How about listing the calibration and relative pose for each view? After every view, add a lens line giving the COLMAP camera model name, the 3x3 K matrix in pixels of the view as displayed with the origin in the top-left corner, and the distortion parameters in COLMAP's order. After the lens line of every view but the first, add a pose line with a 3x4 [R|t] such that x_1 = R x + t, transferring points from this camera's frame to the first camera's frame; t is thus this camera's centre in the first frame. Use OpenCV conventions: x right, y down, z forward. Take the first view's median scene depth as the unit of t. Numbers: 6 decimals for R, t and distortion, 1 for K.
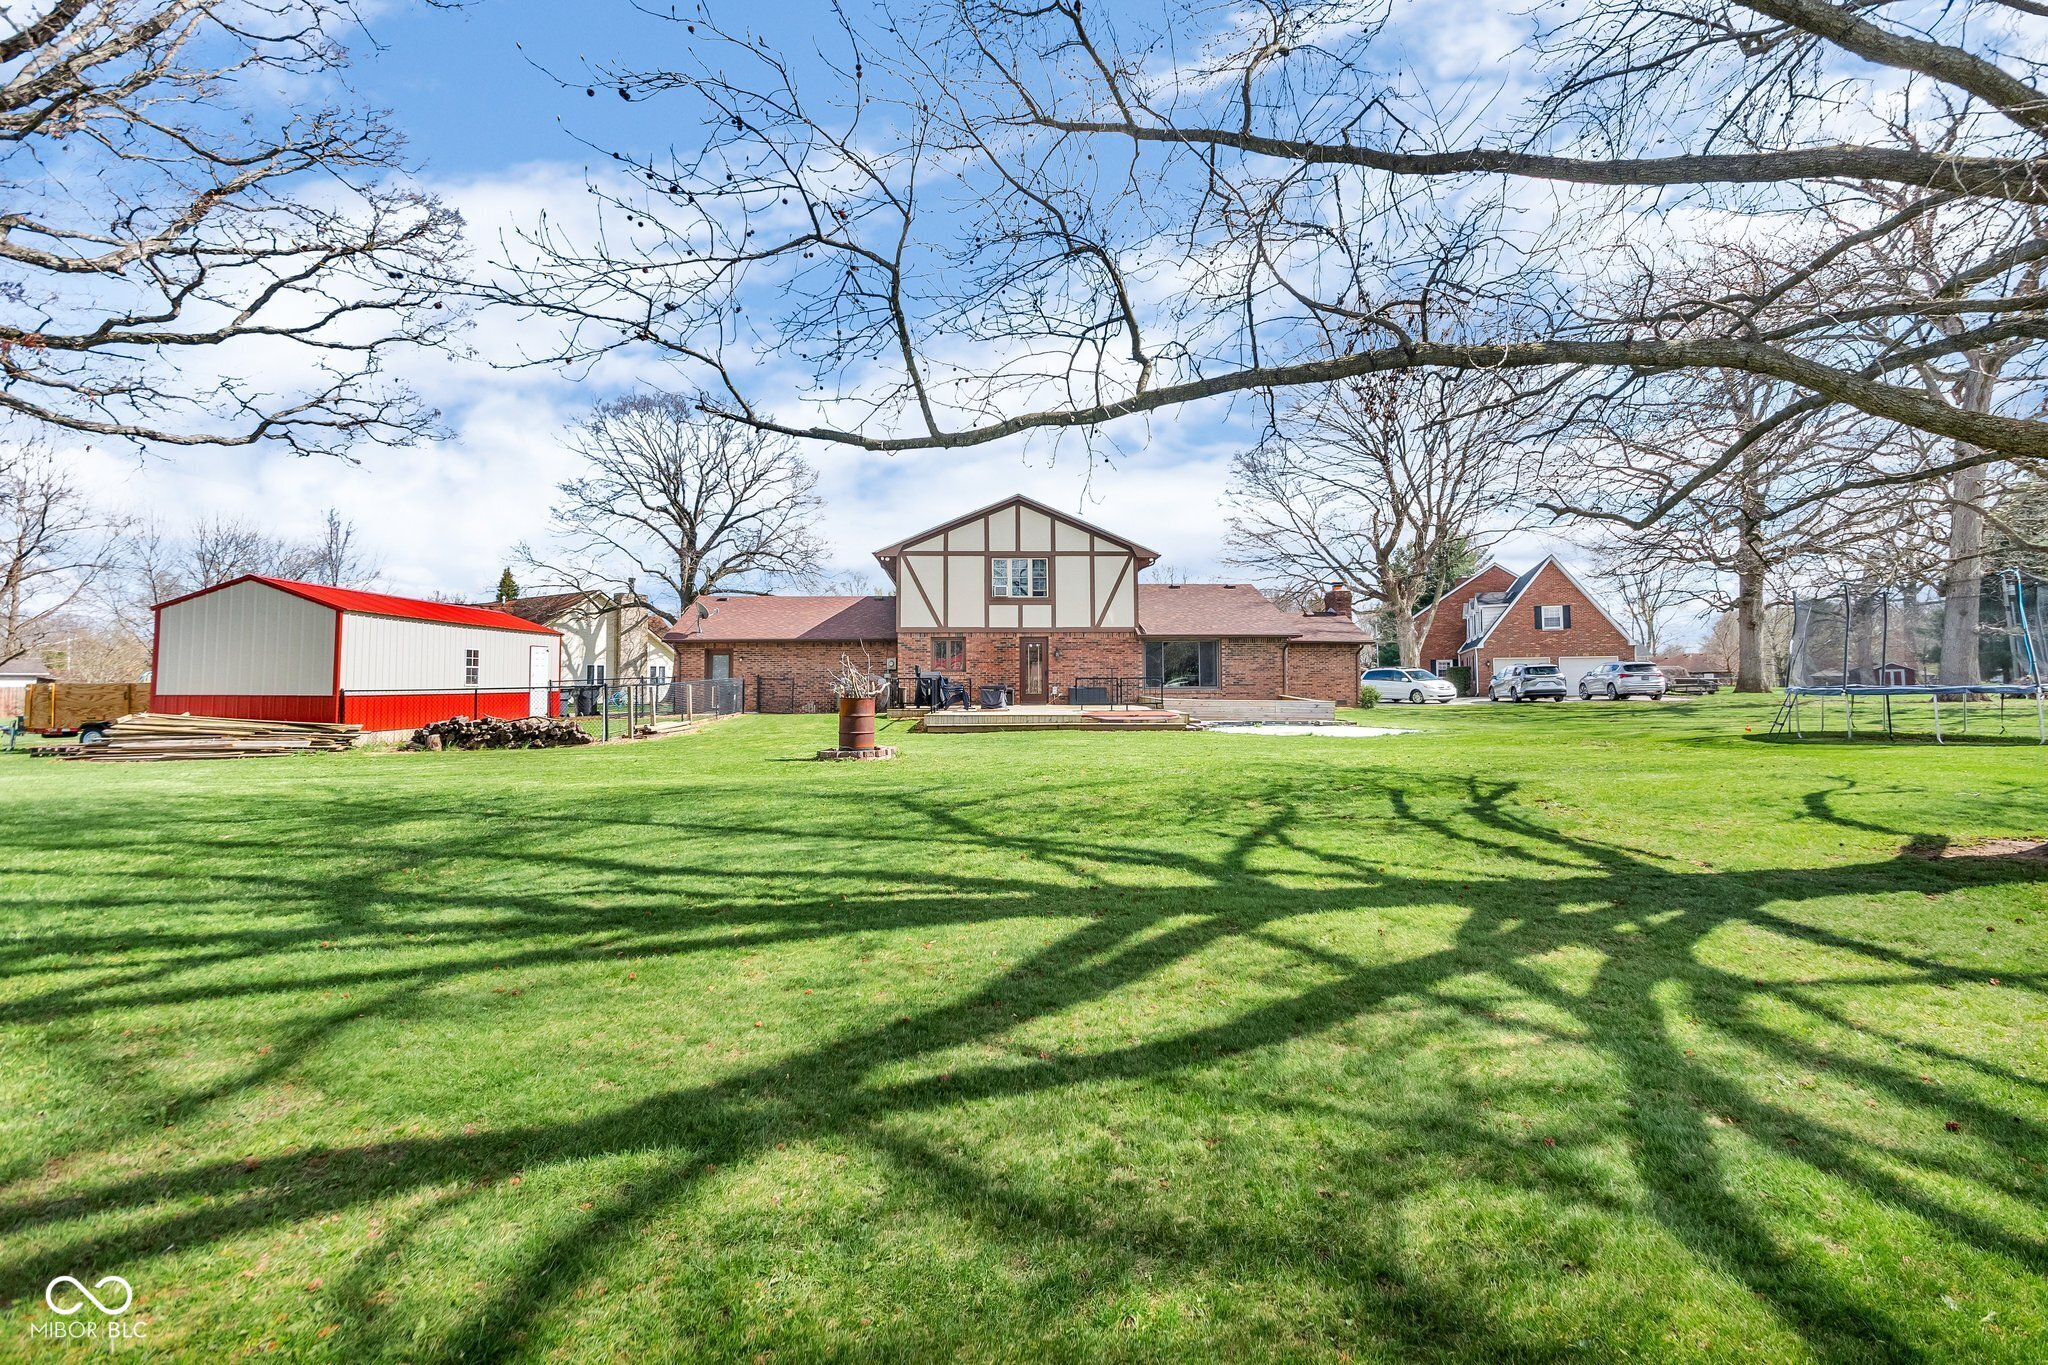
lens RADIAL K [[952.9, 0, 1020.0], [0, 952.9, 622.5], [0, 0, 1]] dist [-0.002769, -0.000598]
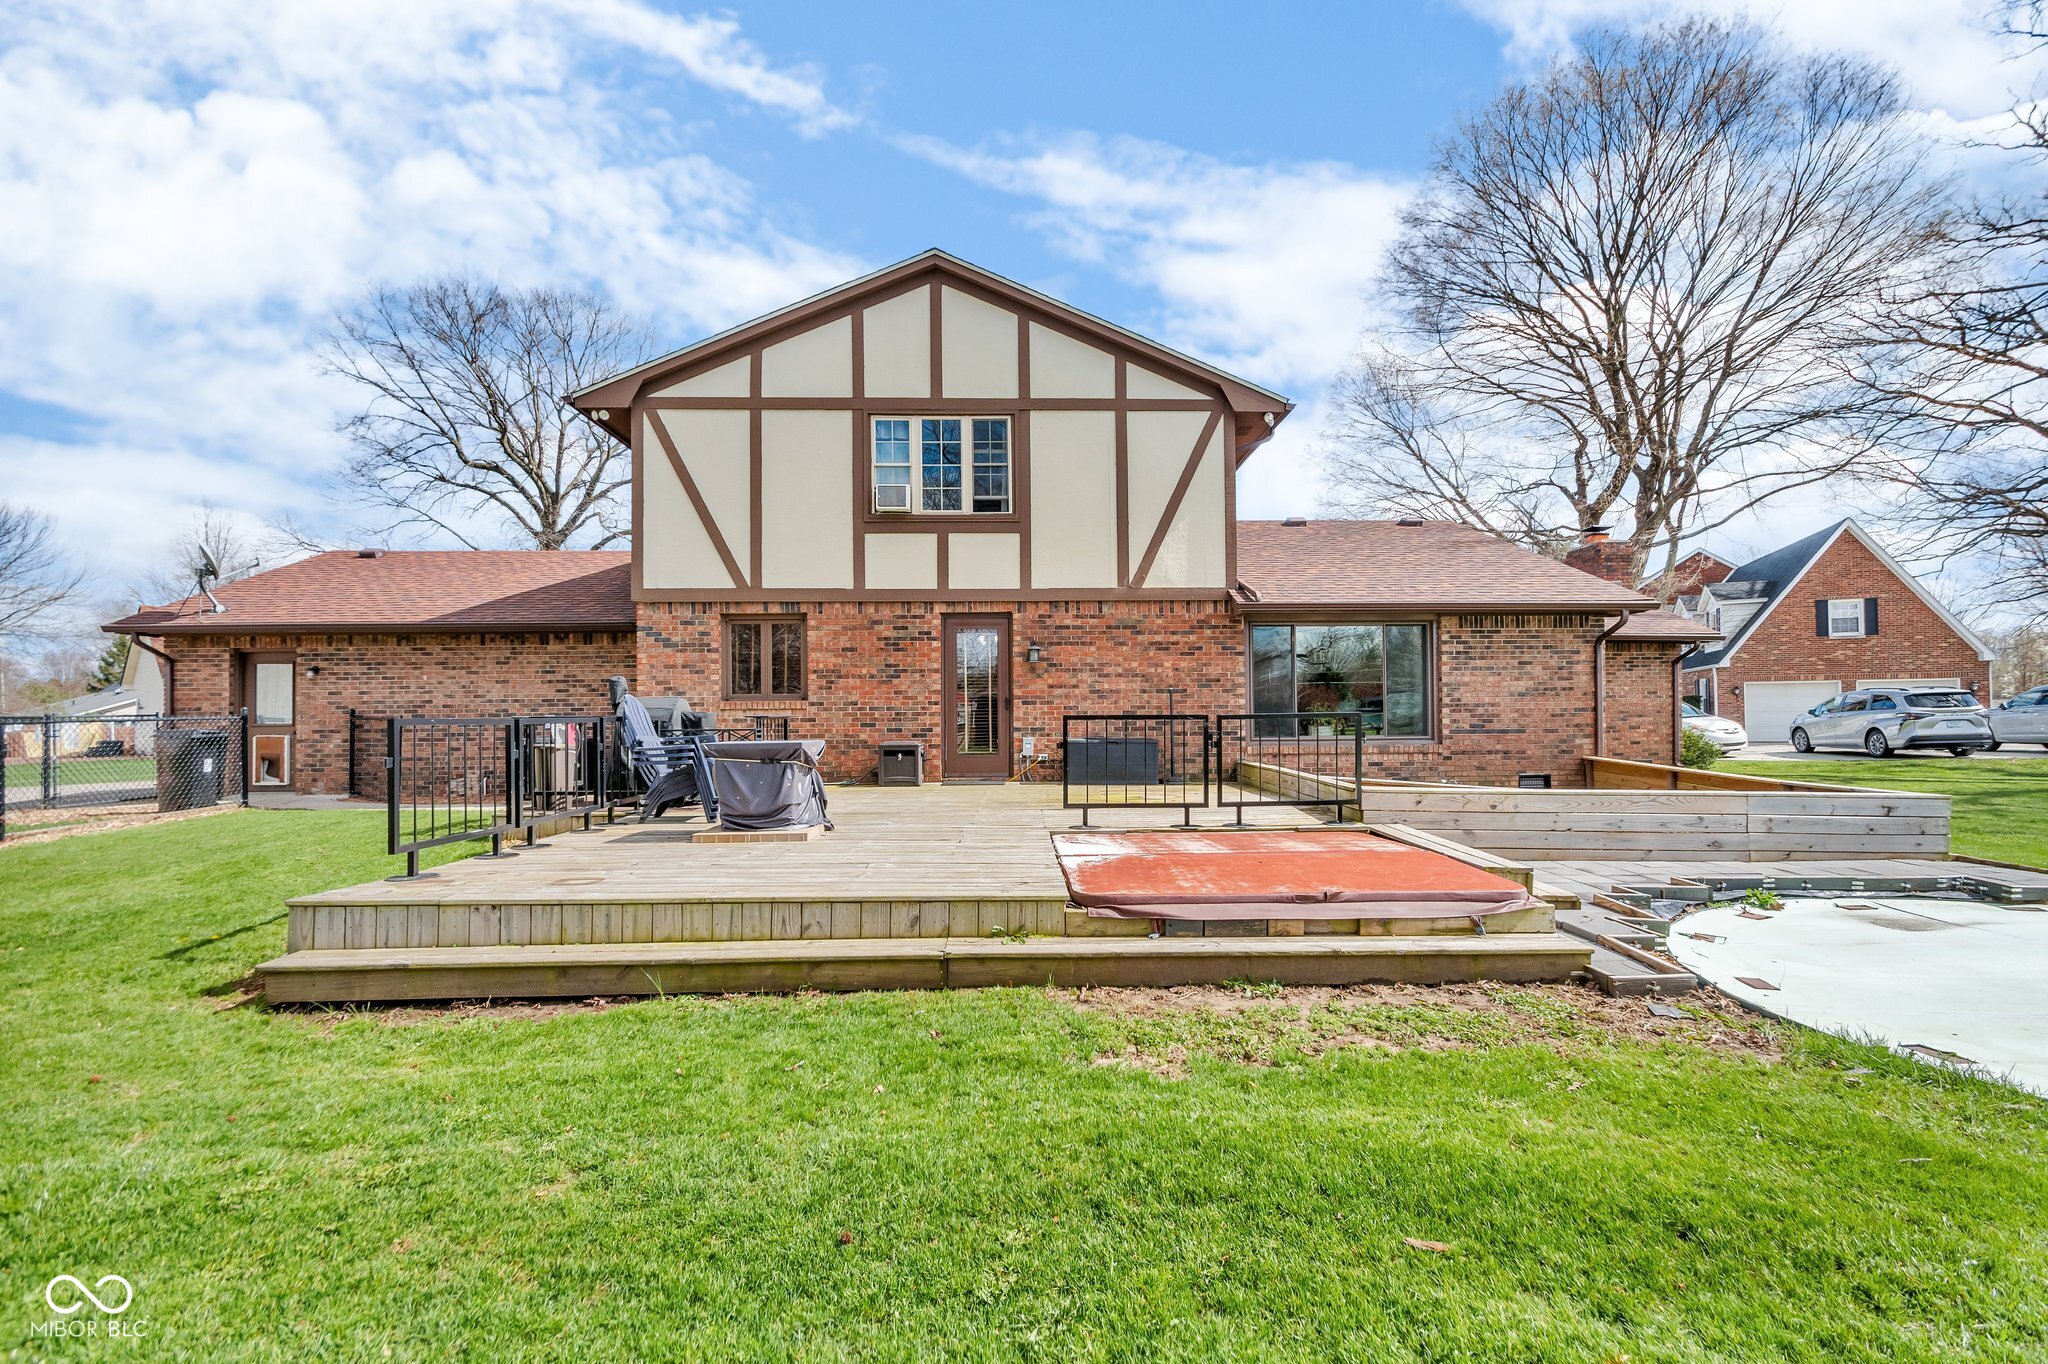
lens RADIAL K [[912.8, 0, 1028.2], [0, 912.8, 709.0], [0, 0, 1]] dist [0.000053, -0.000761]
pose [[0.999602, -0.001837, -0.028156, 0.046999], [0.003335, 0.998575, 0.053255, 0.034918], [0.028018, -0.053328, 0.998184, 0.611401]]
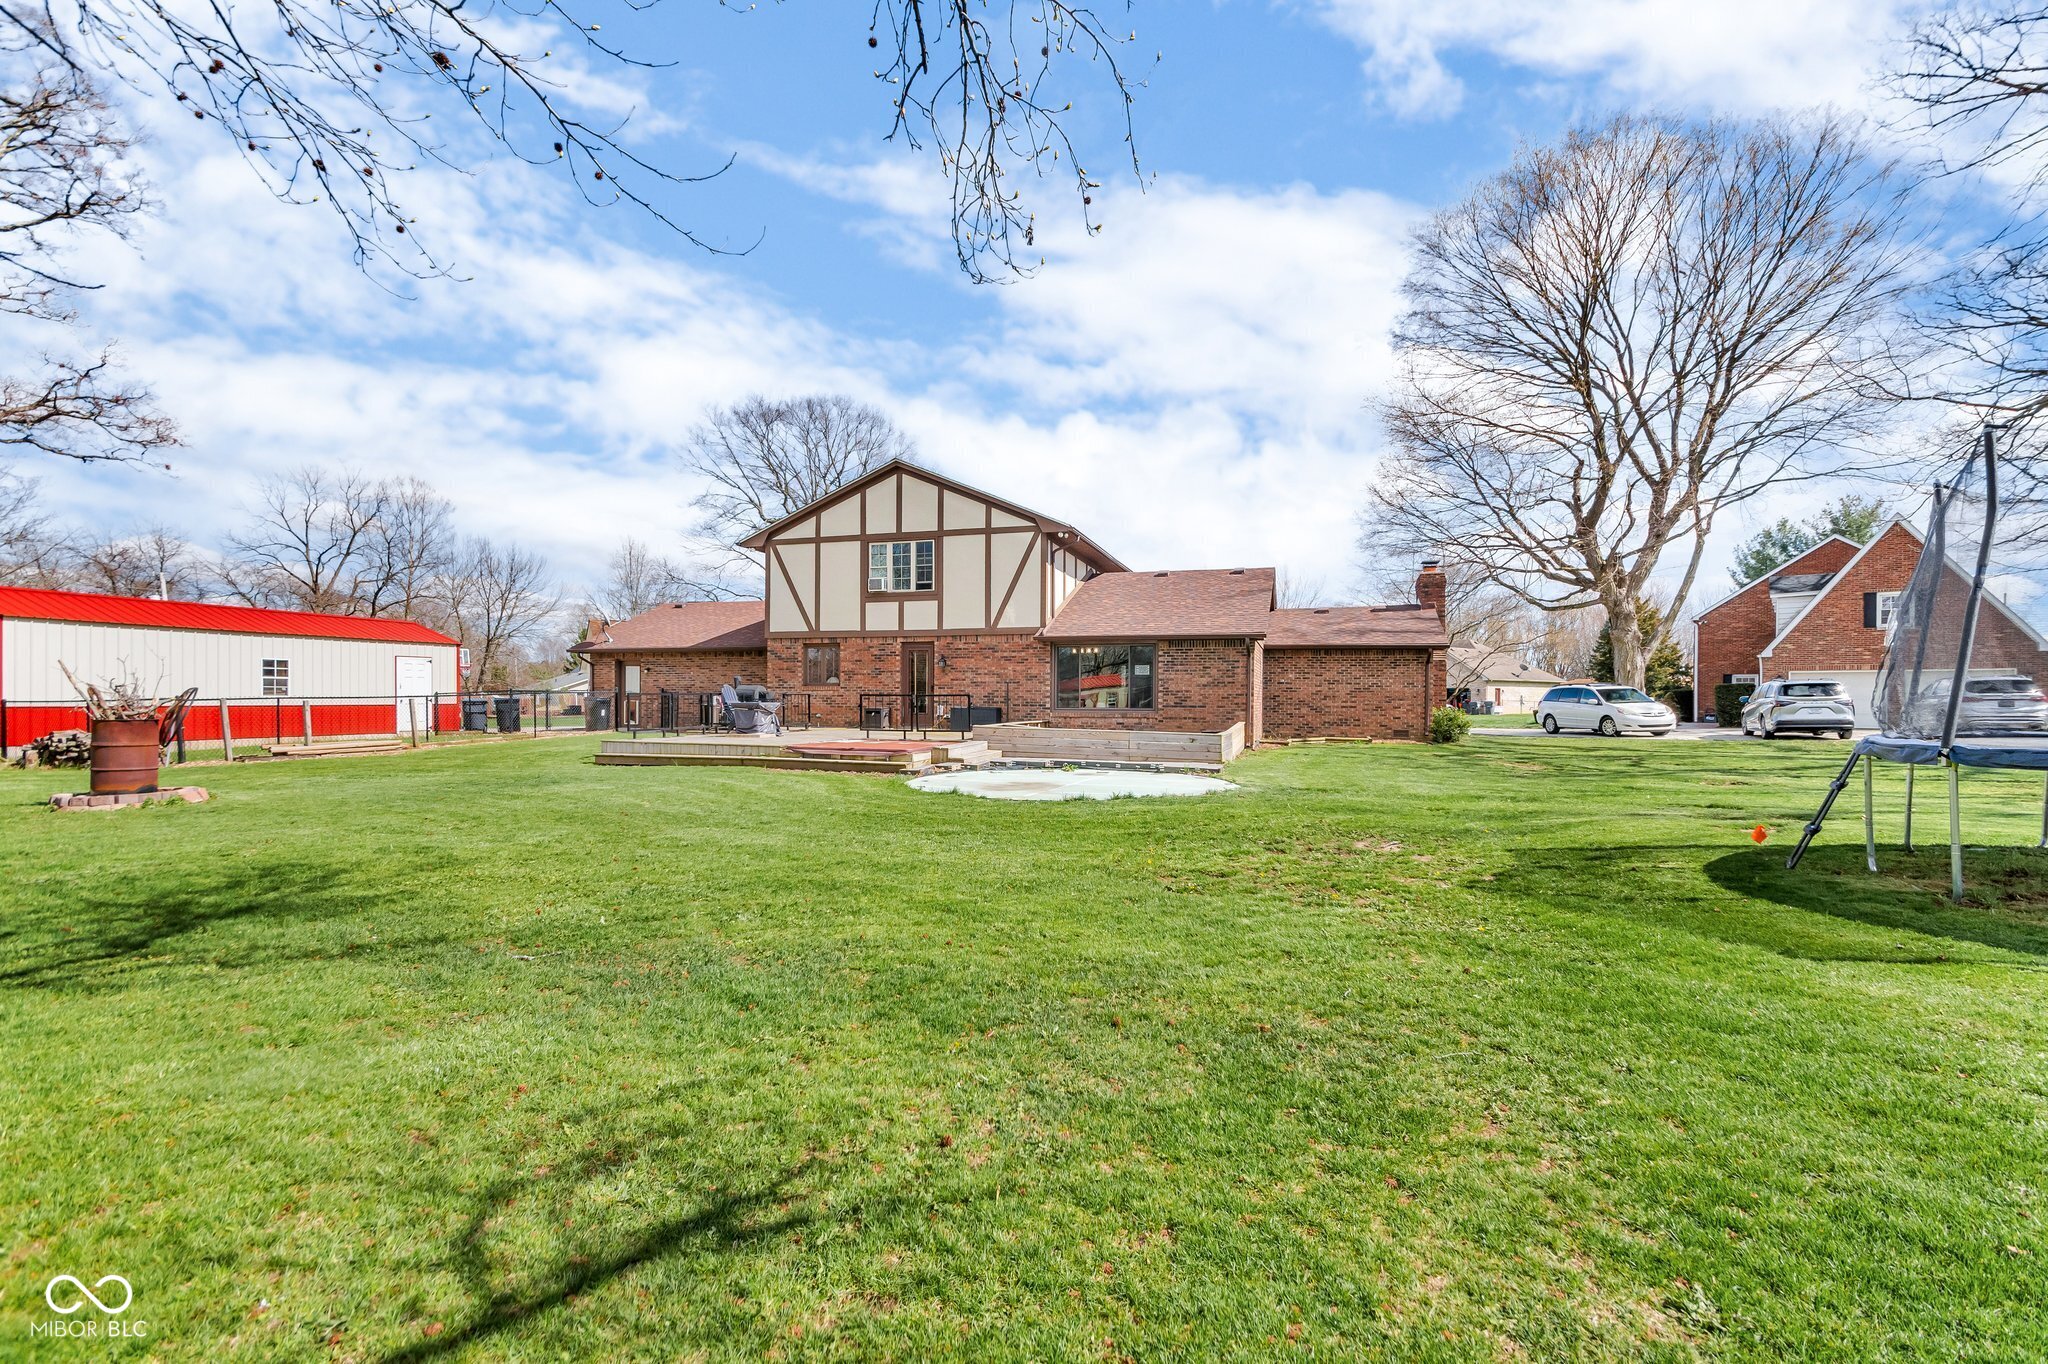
lens RADIAL K [[912.8, 0, 1028.2], [0, 912.8, 709.0], [0, 0, 1]] dist [0.000053, -0.000761]
pose [[0.936163, 0.013961, -0.351290, 0.363230], [0.012241, 0.997311, 0.072257, 0.016968], [0.351354, -0.071945, 0.933474, 0.324906]]
